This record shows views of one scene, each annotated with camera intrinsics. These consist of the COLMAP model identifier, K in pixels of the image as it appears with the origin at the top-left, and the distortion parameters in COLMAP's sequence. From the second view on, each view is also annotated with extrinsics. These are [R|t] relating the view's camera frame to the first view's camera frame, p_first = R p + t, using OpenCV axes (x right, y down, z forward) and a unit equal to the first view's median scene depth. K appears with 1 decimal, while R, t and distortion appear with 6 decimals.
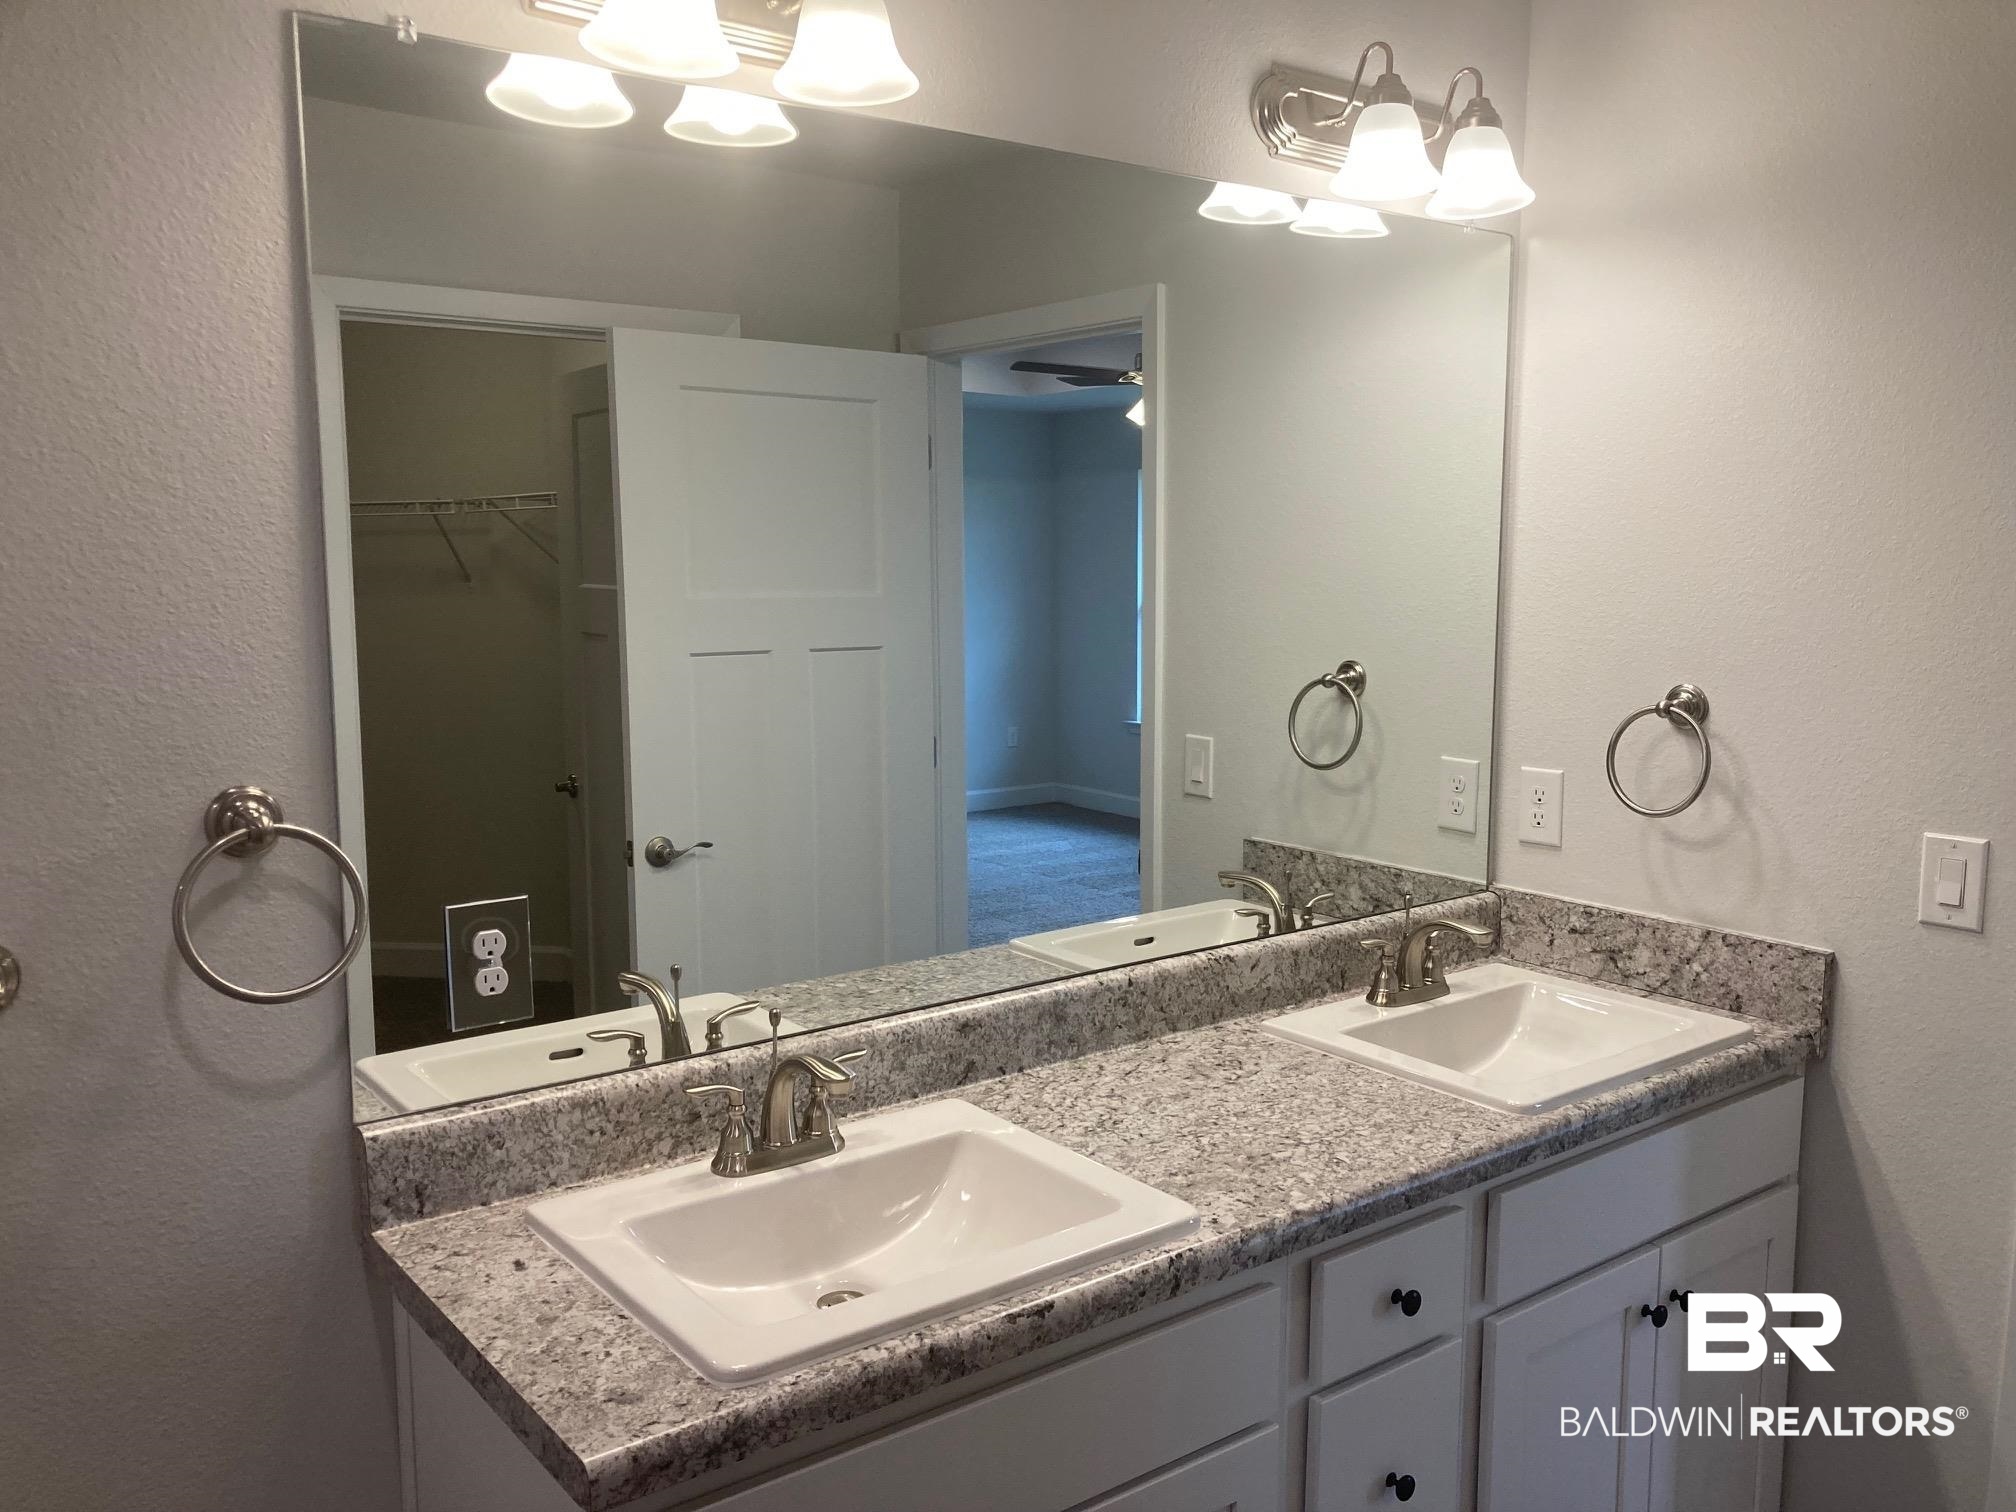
lens RADIAL K [[1683.7, 0, 1019.1], [0, 1683.7, 759.3], [0, 0, 1]] dist [0.010105, 0.006761]
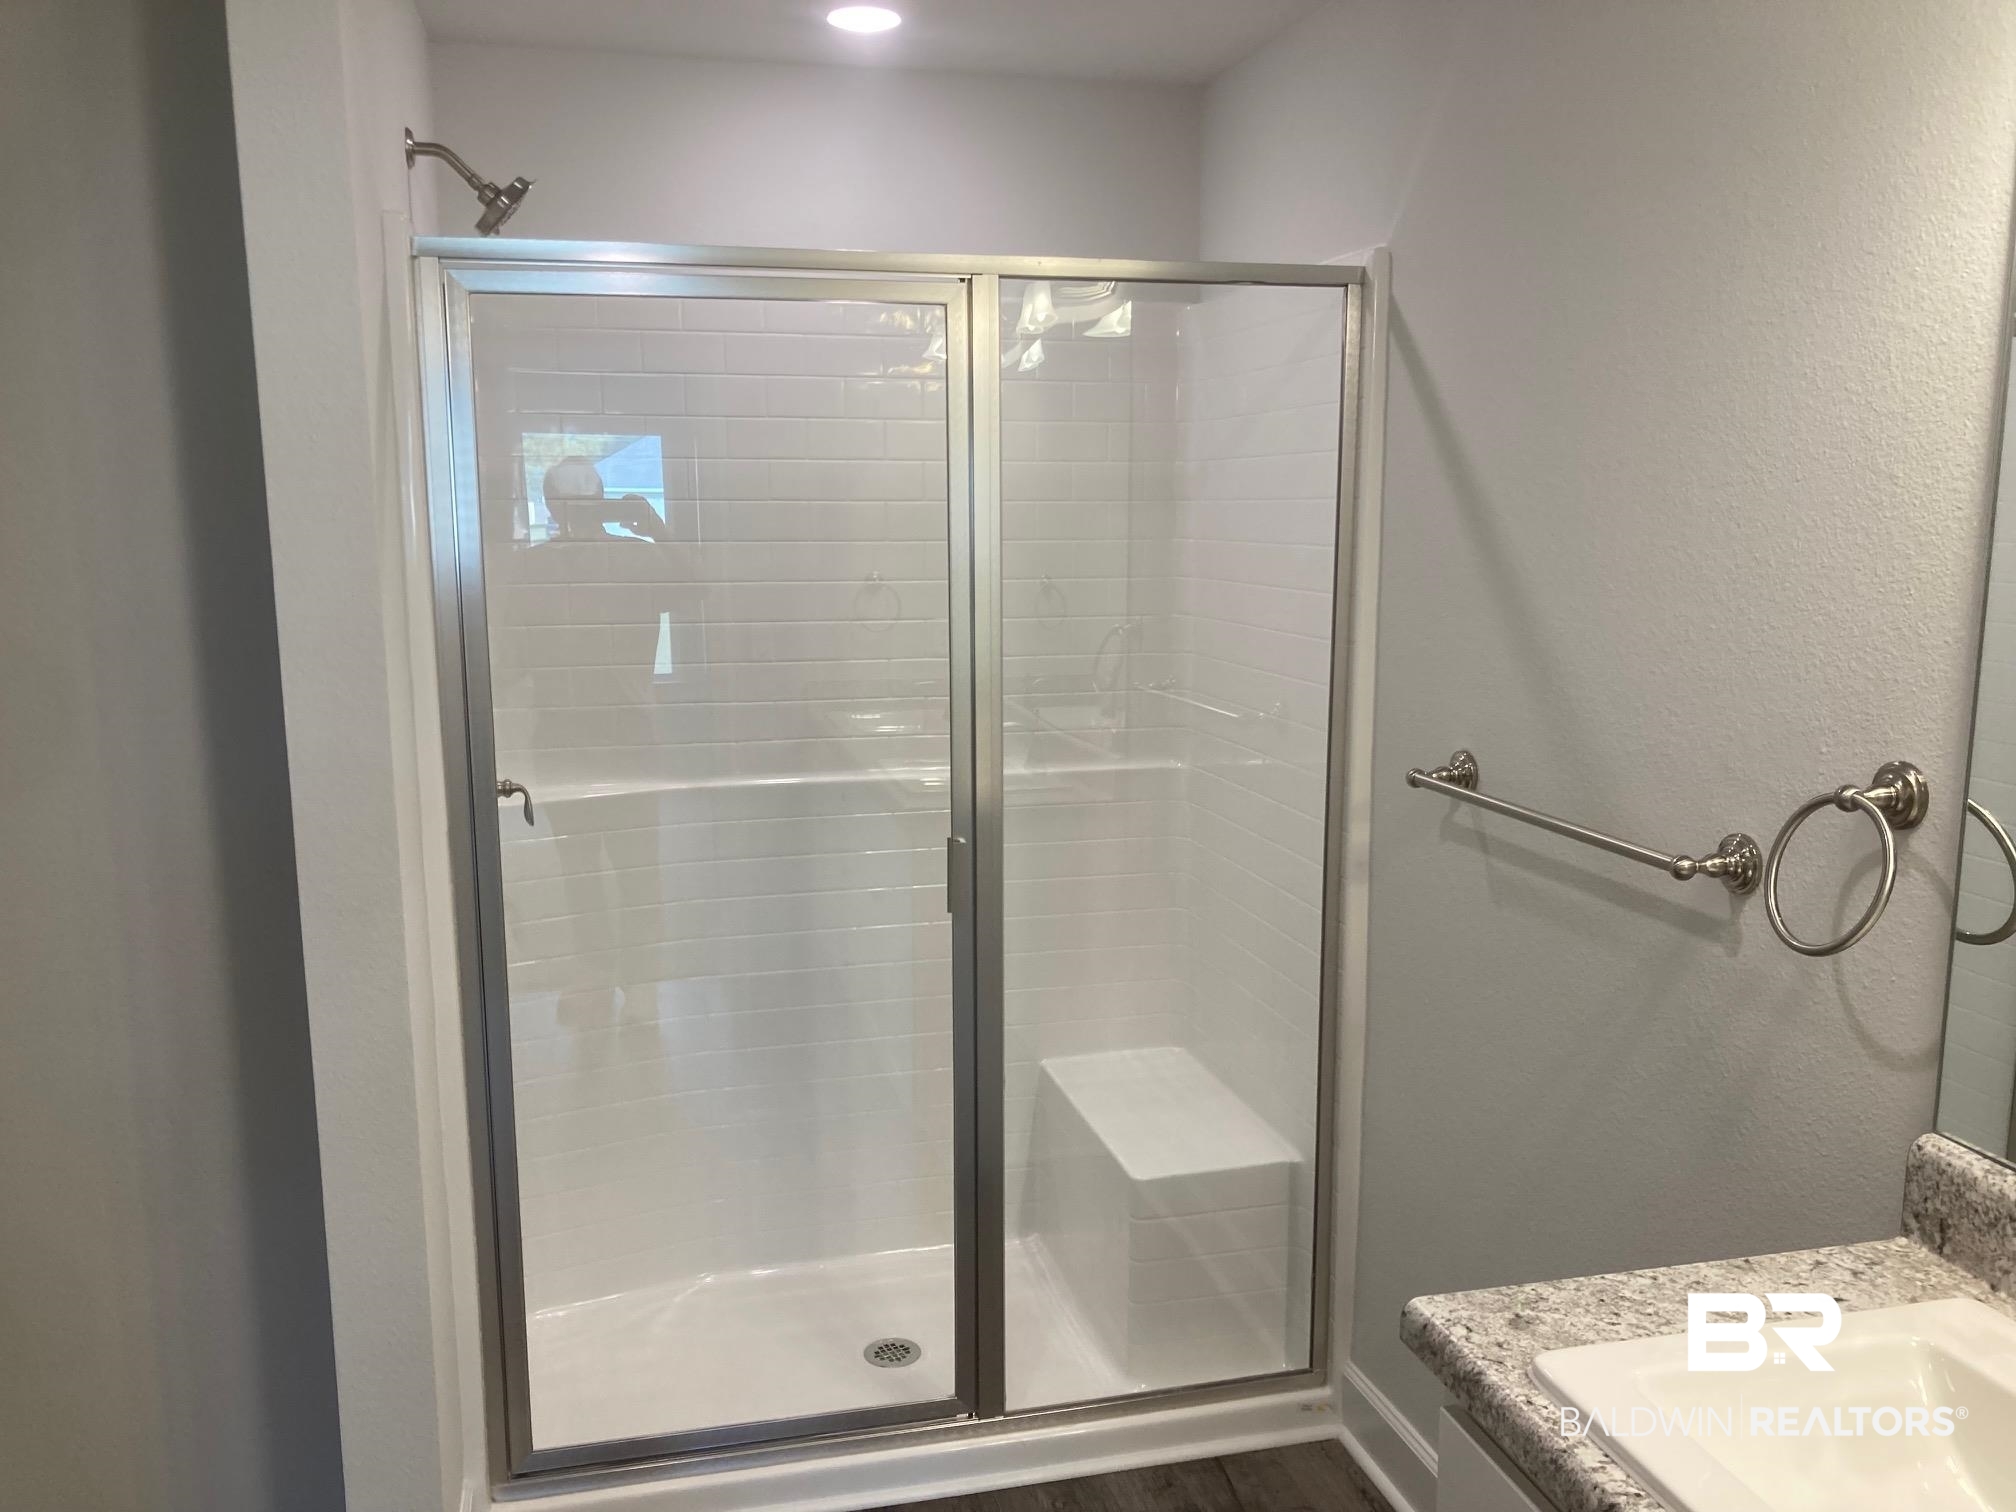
lens RADIAL K [[1683.7, 0, 1019.1], [0, 1683.7, 759.3], [0, 0, 1]] dist [0.010105, 0.006761]
pose [[-0.411009, 0.125706, -0.902923, 0.723860], [-0.120444, 0.974277, 0.190466, -0.121295], [0.903640, 0.187035, -0.385296, 0.929056]]
